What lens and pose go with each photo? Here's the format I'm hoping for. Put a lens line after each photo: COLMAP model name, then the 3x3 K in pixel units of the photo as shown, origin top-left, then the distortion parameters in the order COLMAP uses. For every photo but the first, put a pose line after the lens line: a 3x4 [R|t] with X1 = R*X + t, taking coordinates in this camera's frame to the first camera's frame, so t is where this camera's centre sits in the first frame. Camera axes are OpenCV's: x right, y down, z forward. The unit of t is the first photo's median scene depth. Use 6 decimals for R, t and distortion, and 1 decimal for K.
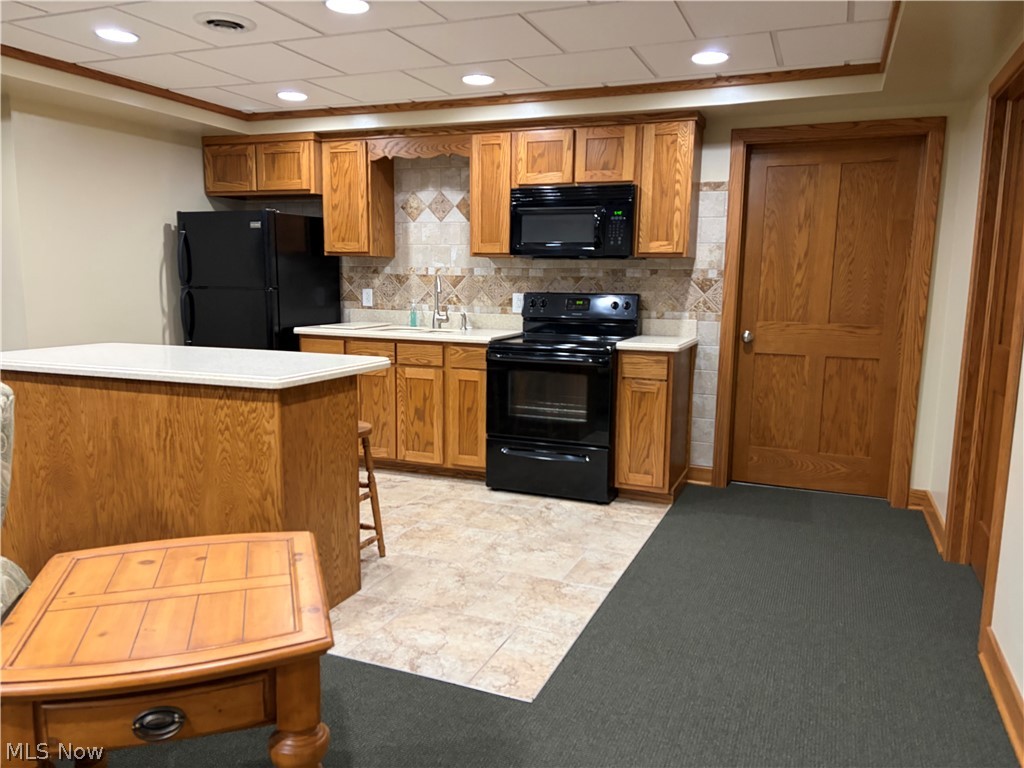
lens RADIAL K [[769.0, 0, 511.7], [0, 769.0, 387.3], [0, 0, 1]] dist [0.041208, -0.045998]
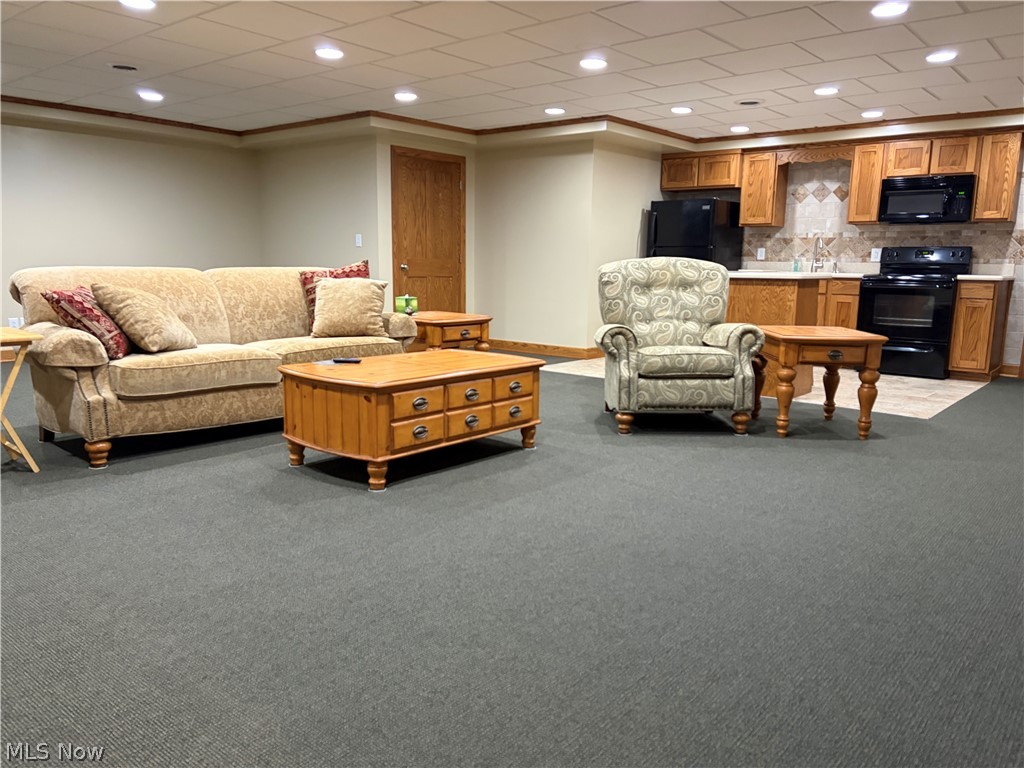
lens RADIAL K [[769.0, 0, 491.2], [0, 769.0, 386.6], [0, 0, 1]] dist [0.041208, -0.045998]
pose [[0.949000, 0.050946, -0.311133, -0.232474], [-0.047267, 0.998695, 0.019361, 0.162108], [0.311713, -0.003668, 0.950169, -0.714233]]
